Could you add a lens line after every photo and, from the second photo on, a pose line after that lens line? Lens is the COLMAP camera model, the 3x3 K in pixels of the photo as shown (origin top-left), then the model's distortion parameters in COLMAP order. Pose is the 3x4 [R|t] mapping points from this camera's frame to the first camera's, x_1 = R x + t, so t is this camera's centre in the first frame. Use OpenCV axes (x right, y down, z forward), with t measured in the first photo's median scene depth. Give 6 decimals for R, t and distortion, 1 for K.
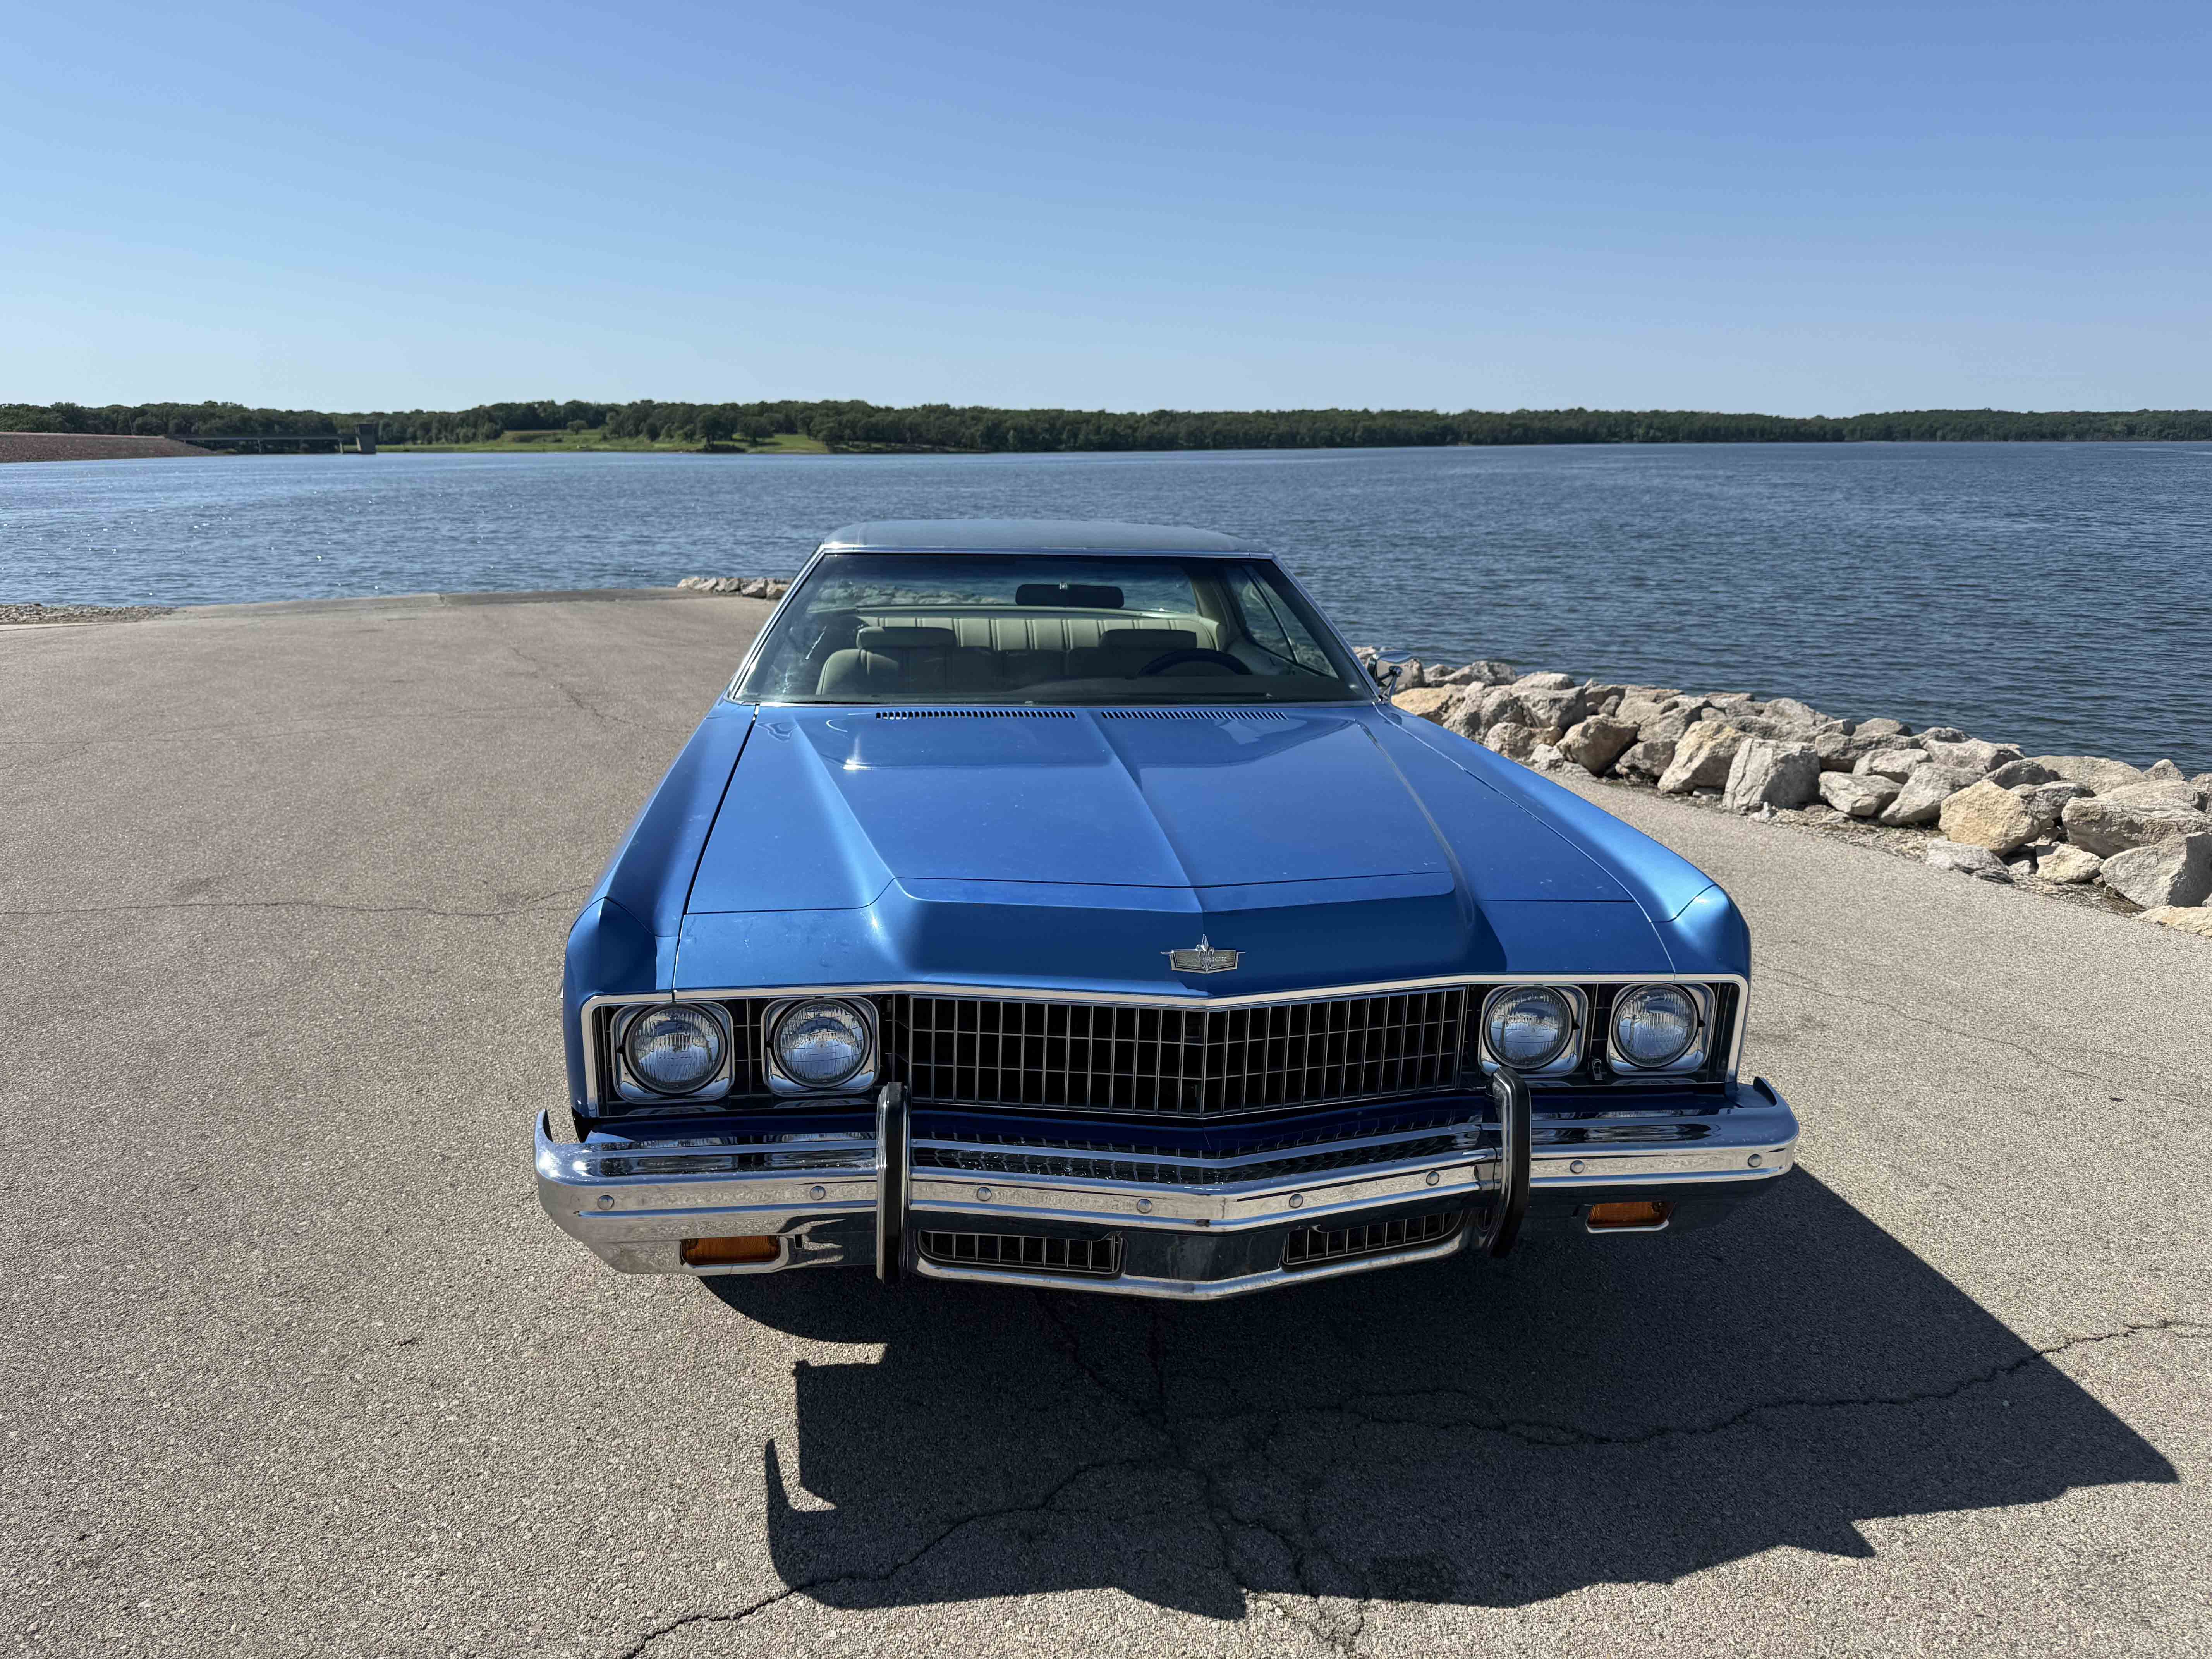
lens RADIAL K [[1540.4, 0, 1112.0], [0, 1540.4, 829.9], [0, 0, 1]] dist [-0.009163, -0.006739]
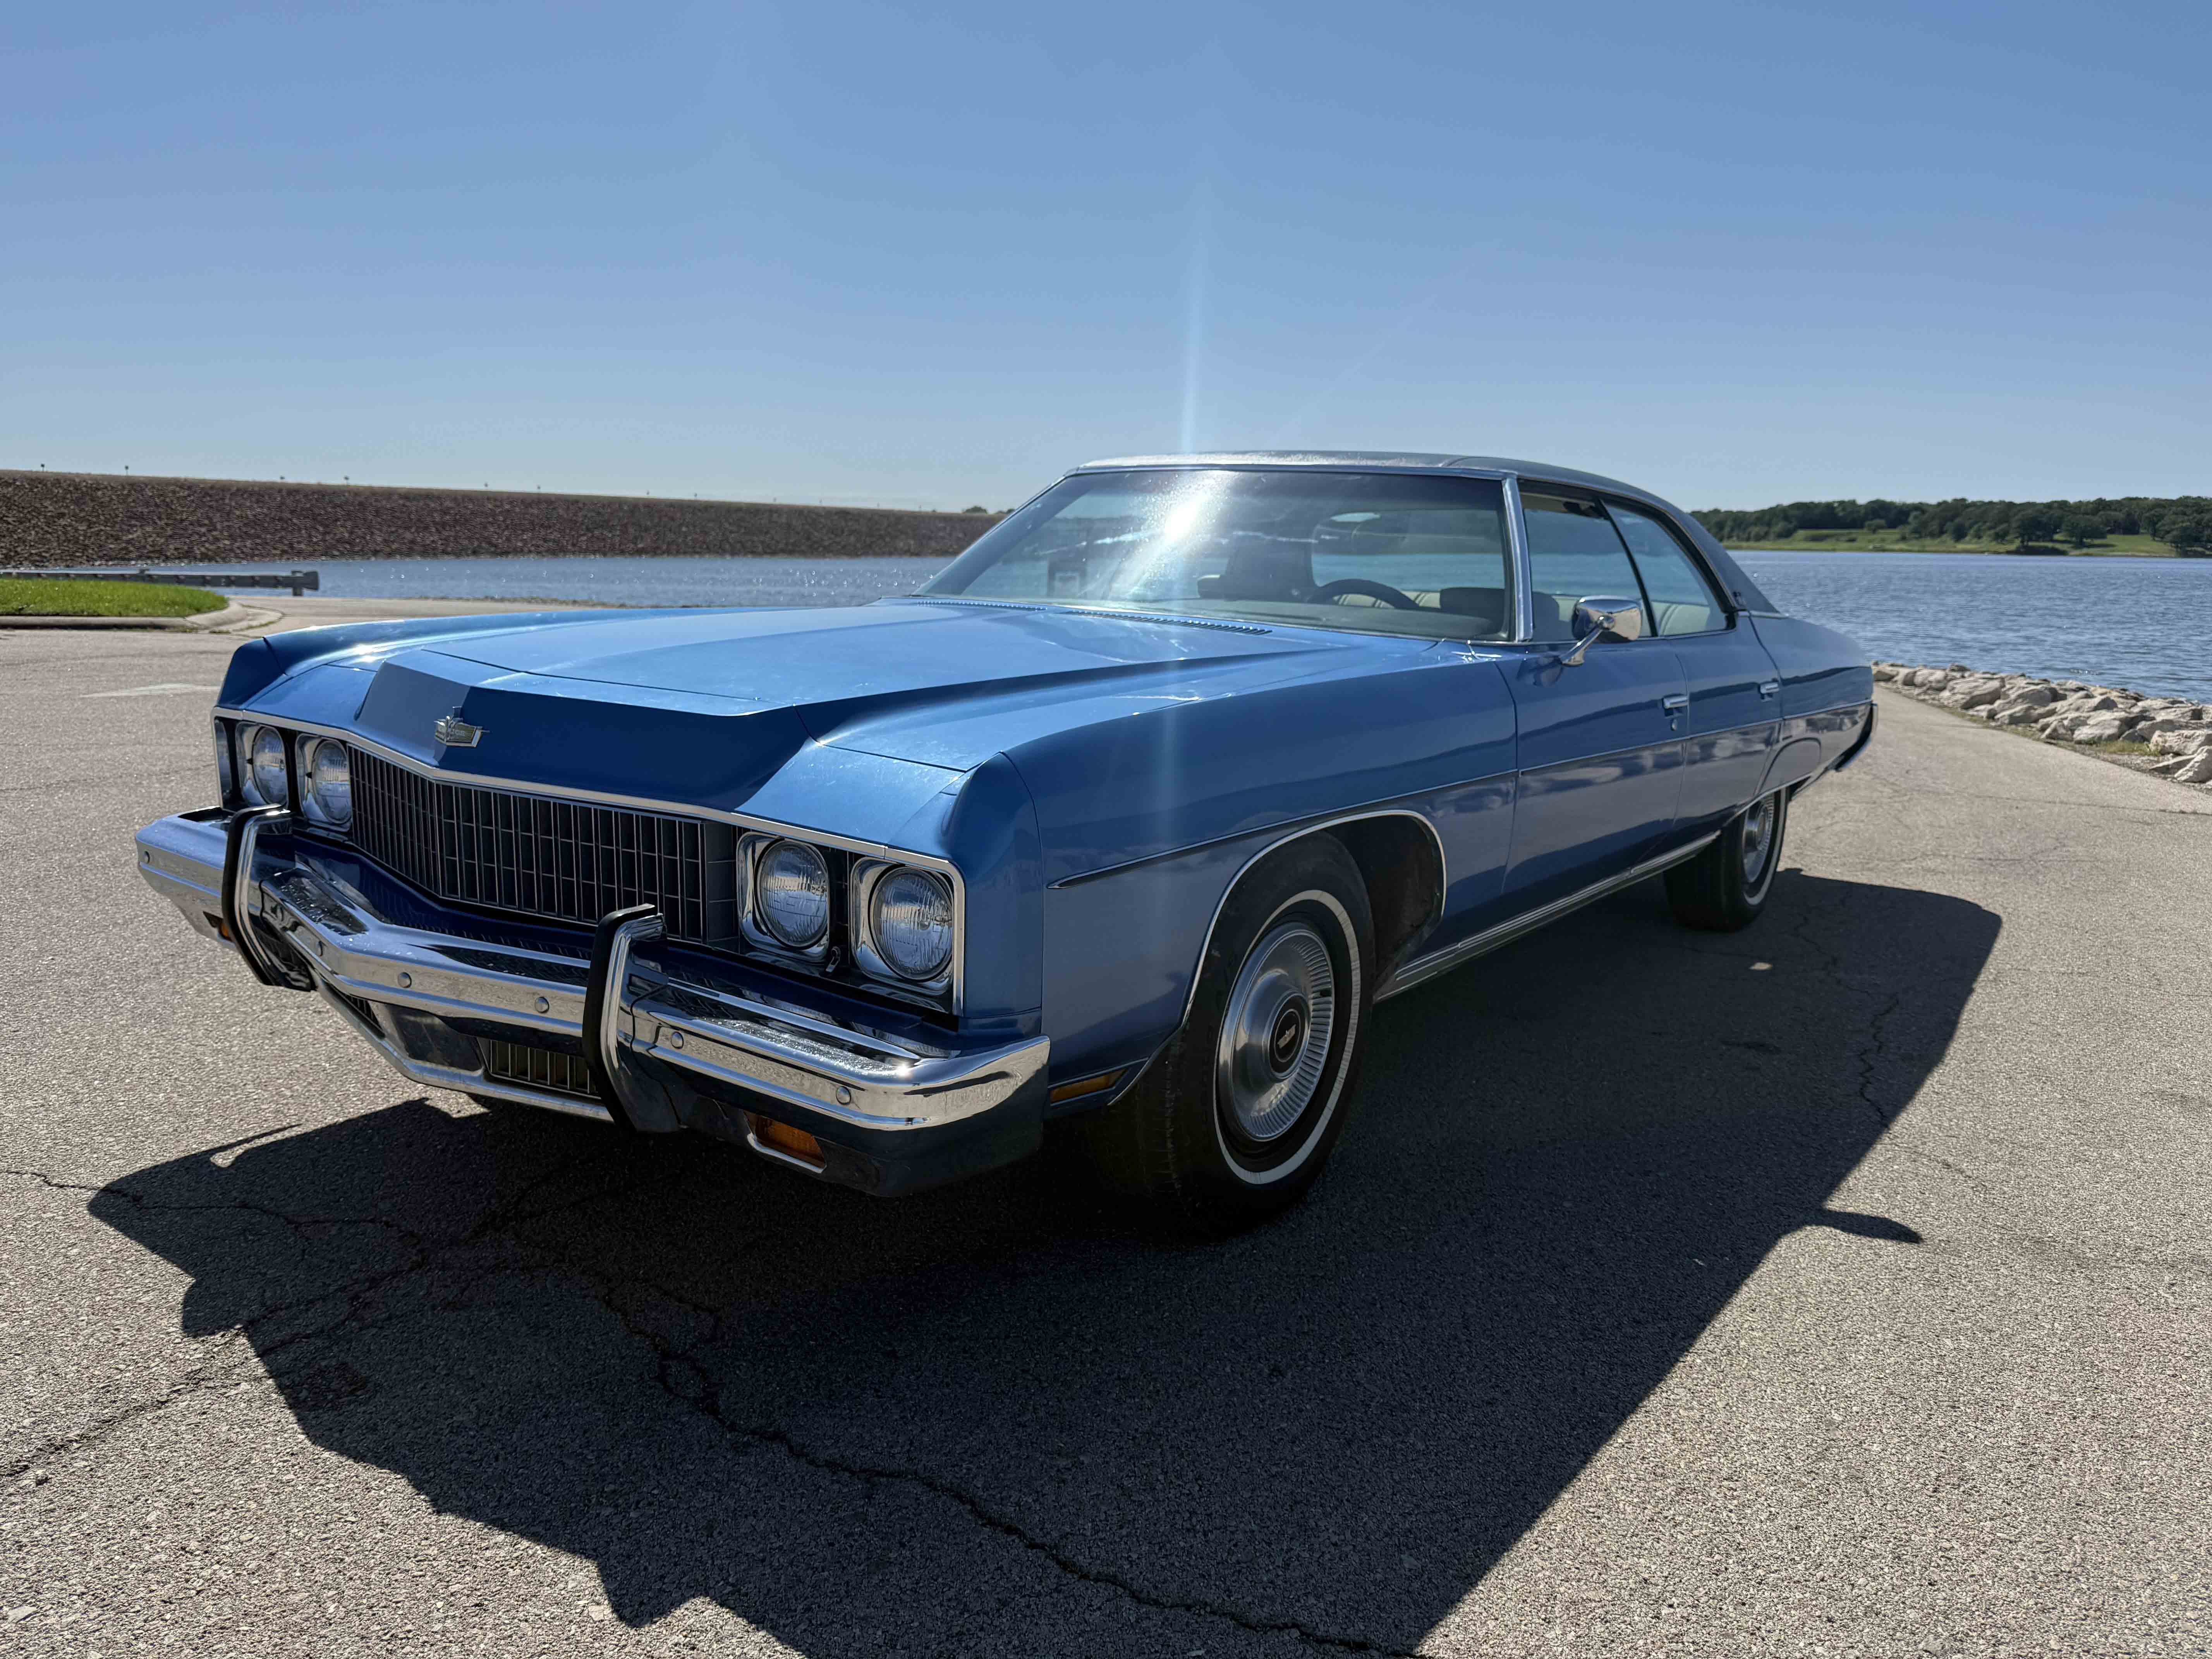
lens RADIAL K [[1540.4, 0, 1113.0], [0, 1540.4, 832.2], [0, 0, 1]] dist [-0.009163, -0.006739]
pose [[0.726867, 0.131597, -0.674053, 1.040242], [-0.170192, 0.985371, 0.008849, 0.066716], [0.665357, 0.108286, 0.738630, 0.561018]]
